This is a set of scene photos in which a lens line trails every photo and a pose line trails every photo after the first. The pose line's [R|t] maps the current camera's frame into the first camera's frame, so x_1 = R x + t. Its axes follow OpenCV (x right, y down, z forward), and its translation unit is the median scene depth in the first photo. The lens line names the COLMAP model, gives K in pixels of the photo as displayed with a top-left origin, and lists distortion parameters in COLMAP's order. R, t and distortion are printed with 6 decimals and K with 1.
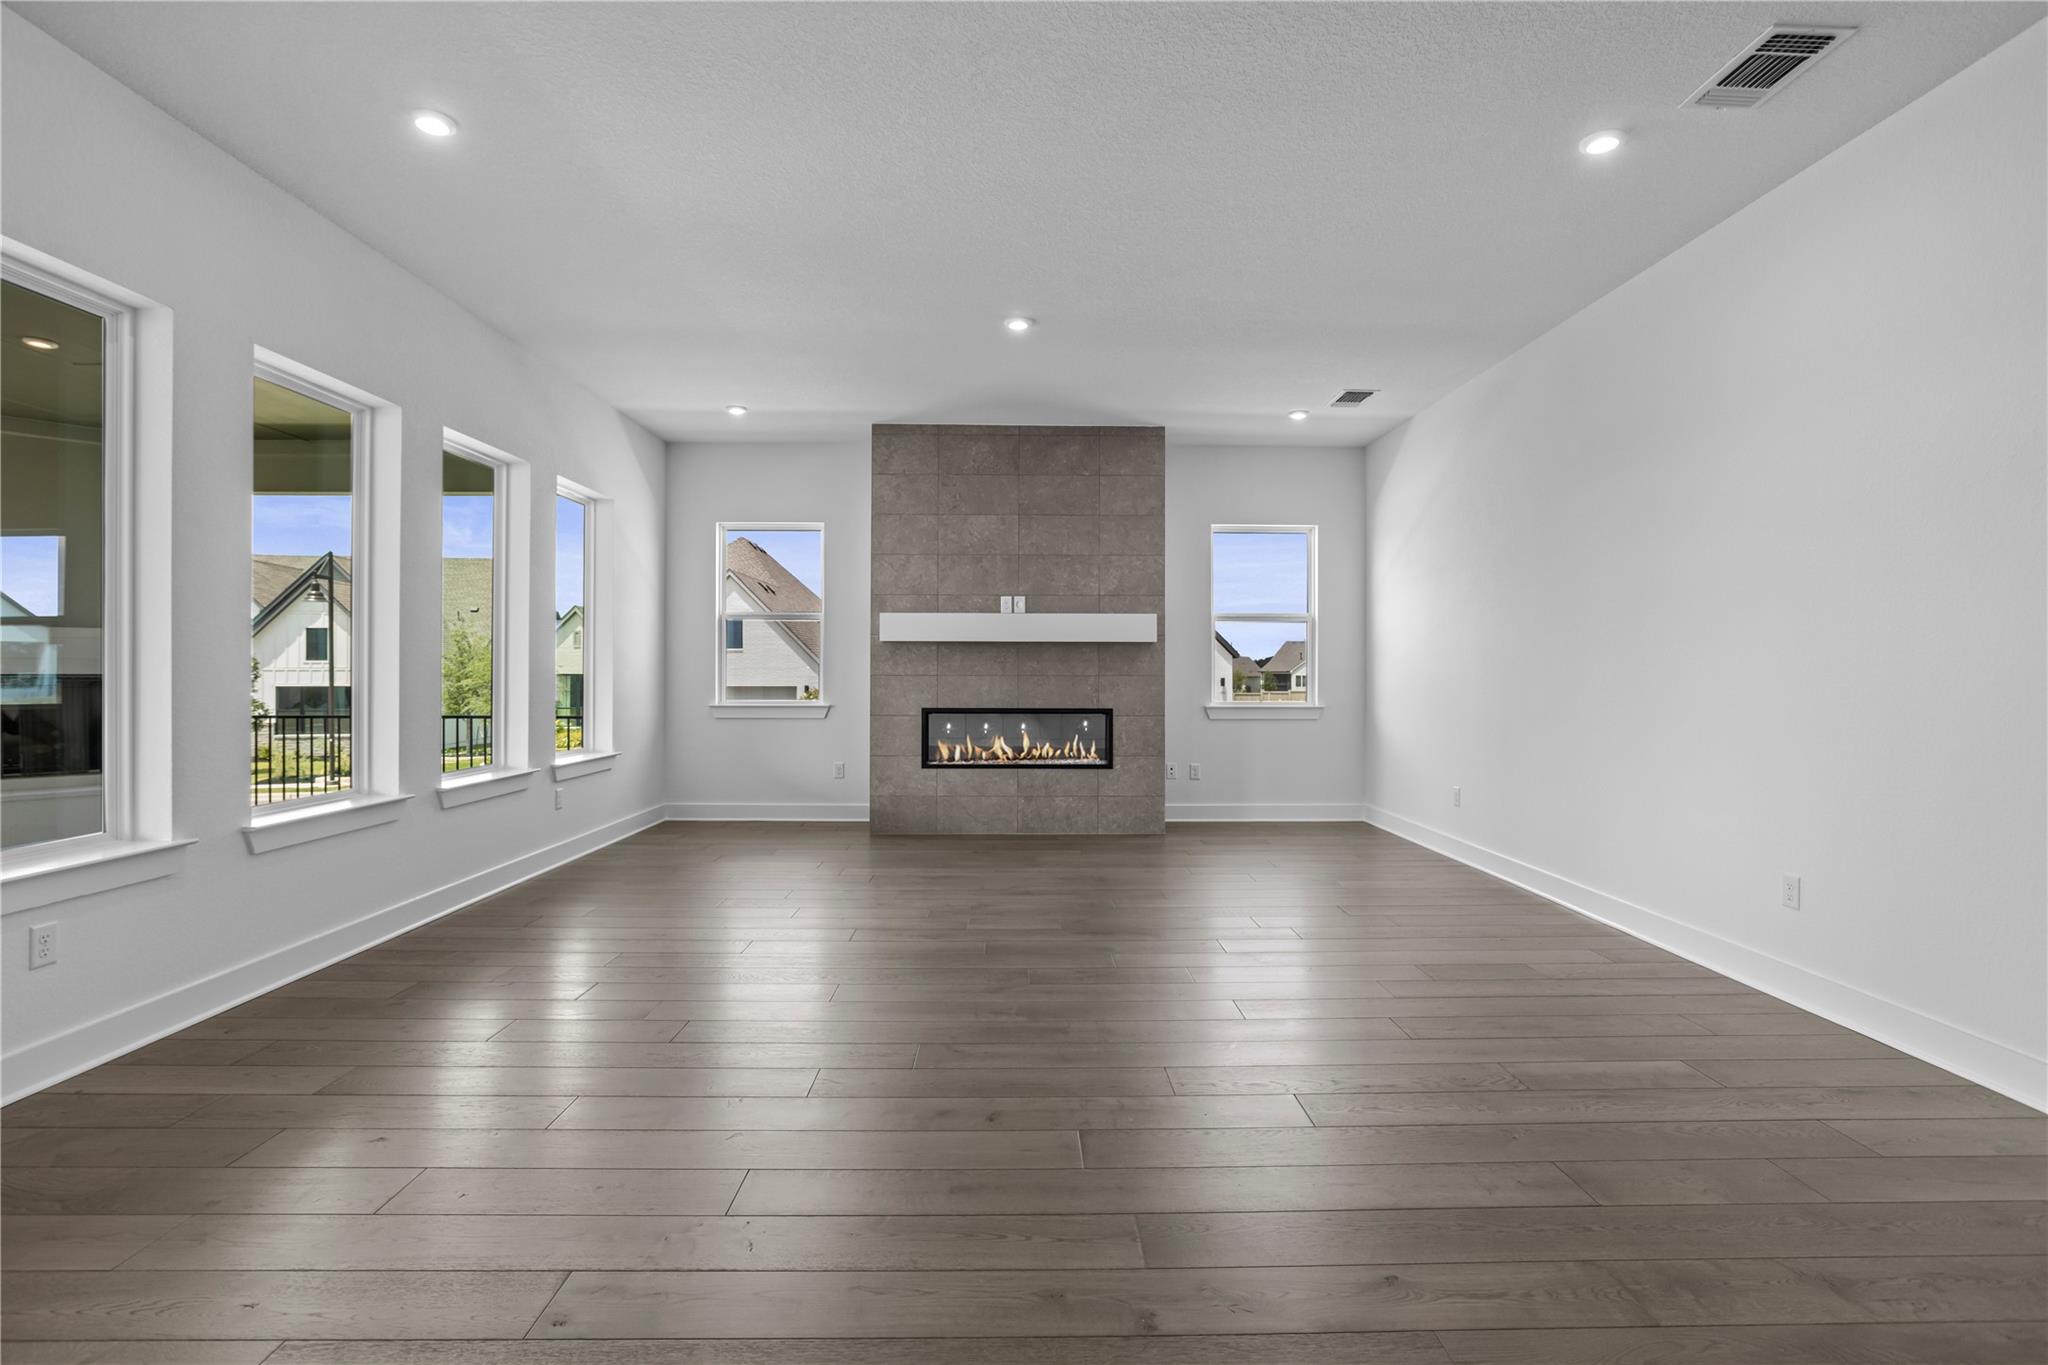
lens RADIAL K [[983.7, 0, 1024.0], [0, 983.7, 682.5], [0, 0, 1]] dist [-0.064262, 0.000211]
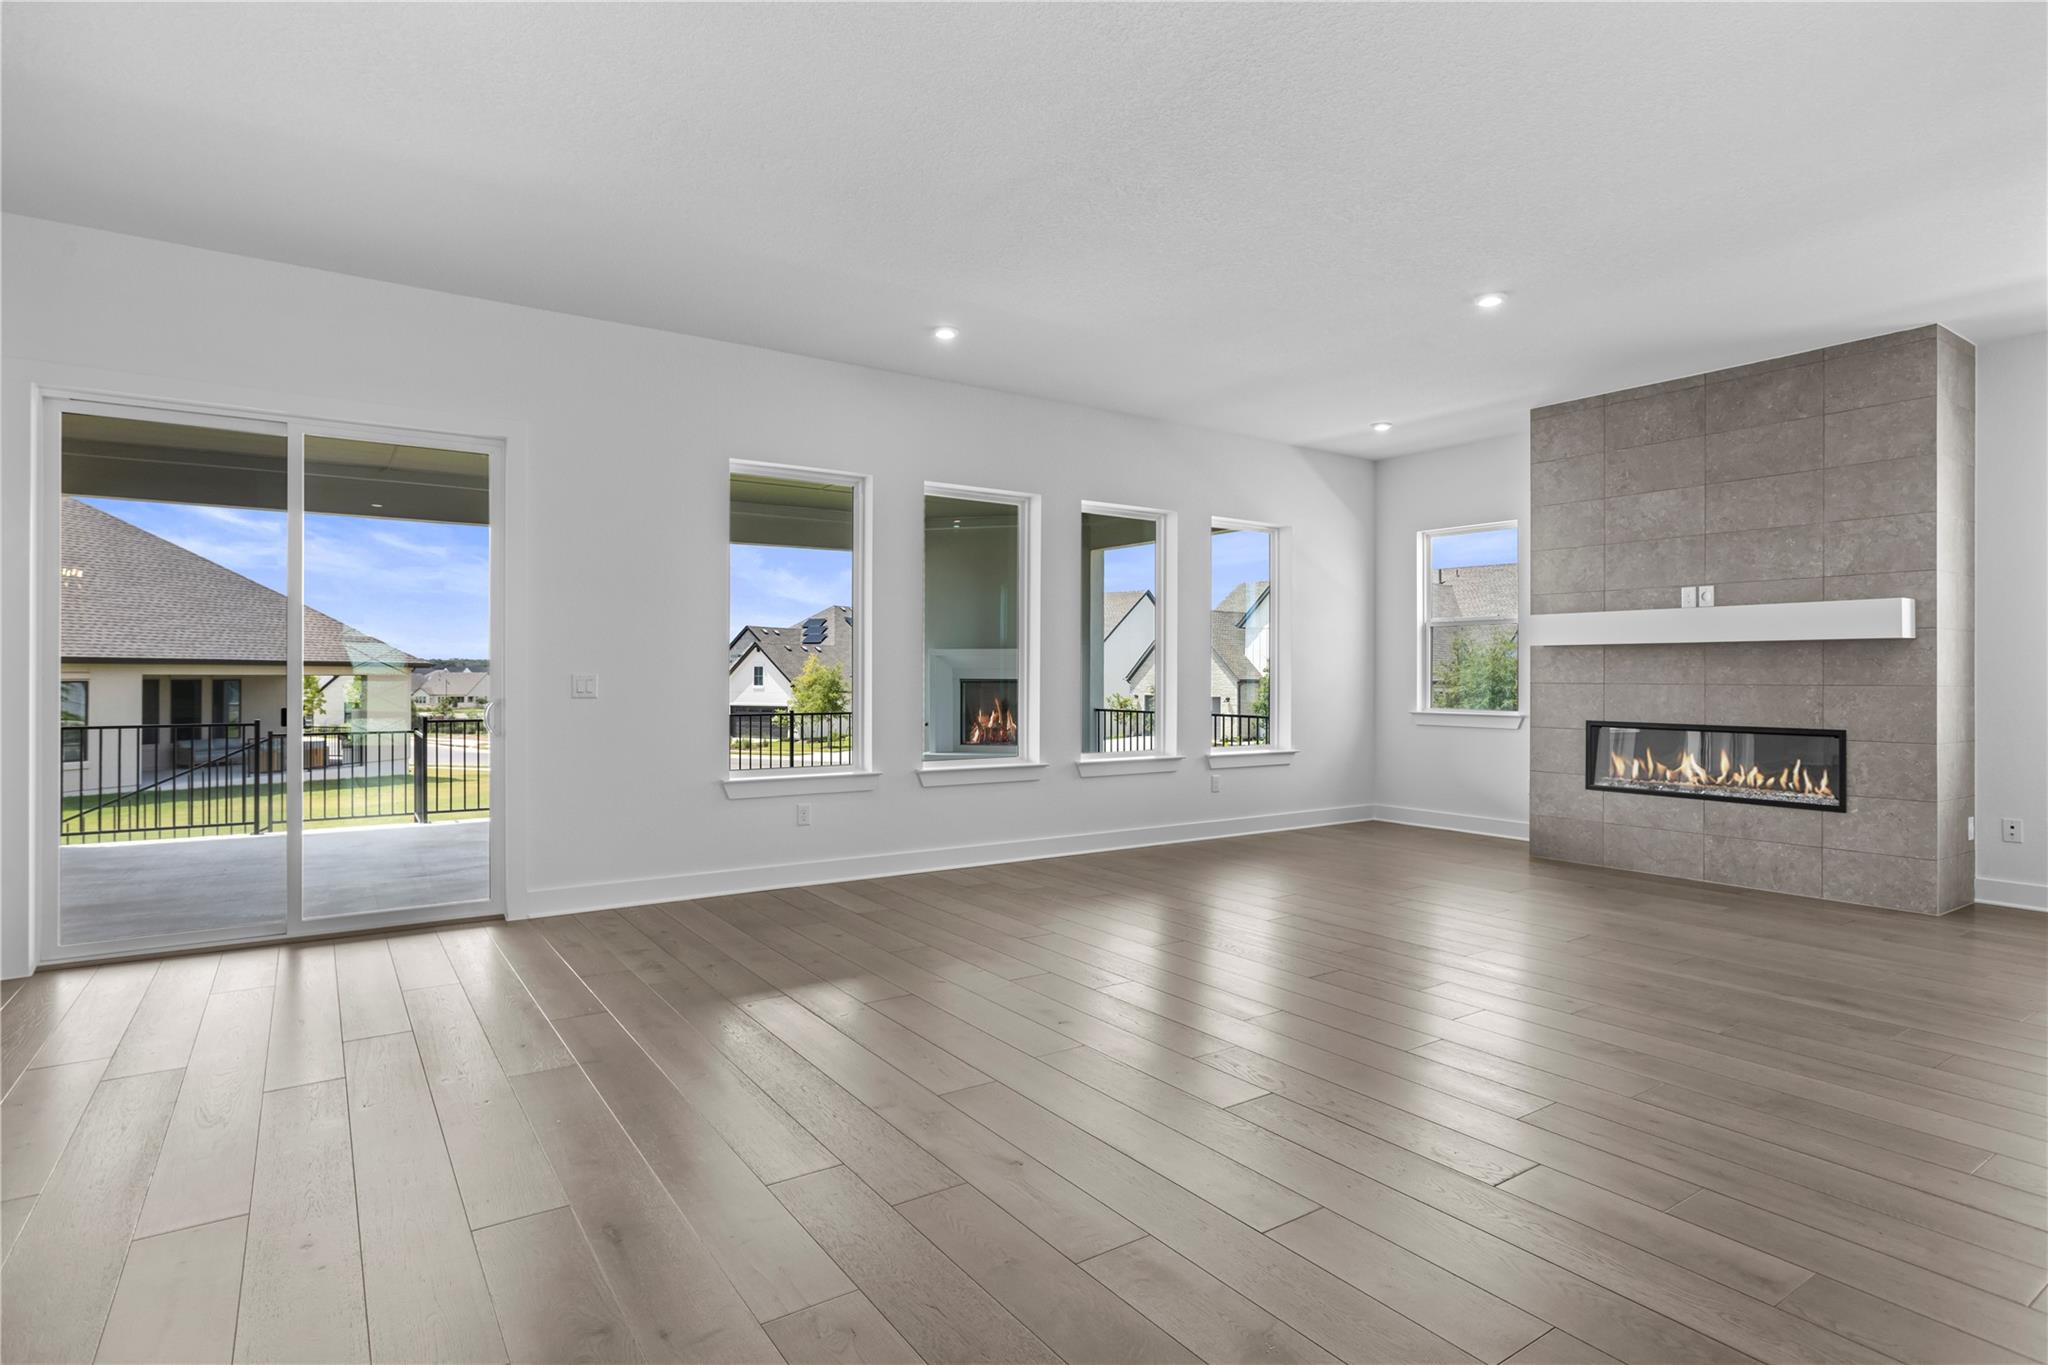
lens RADIAL K [[1063.5, 0, 1024.0], [0, 1063.5, 682.5], [0, 0, 1]] dist [-0.001252, -0.000265]
pose [[0.551995, 0.004792, -0.833834, 0.412409], [-0.011673, 0.999930, -0.001980, -0.000282], [0.833766, 0.010826, 0.552012, 0.054138]]
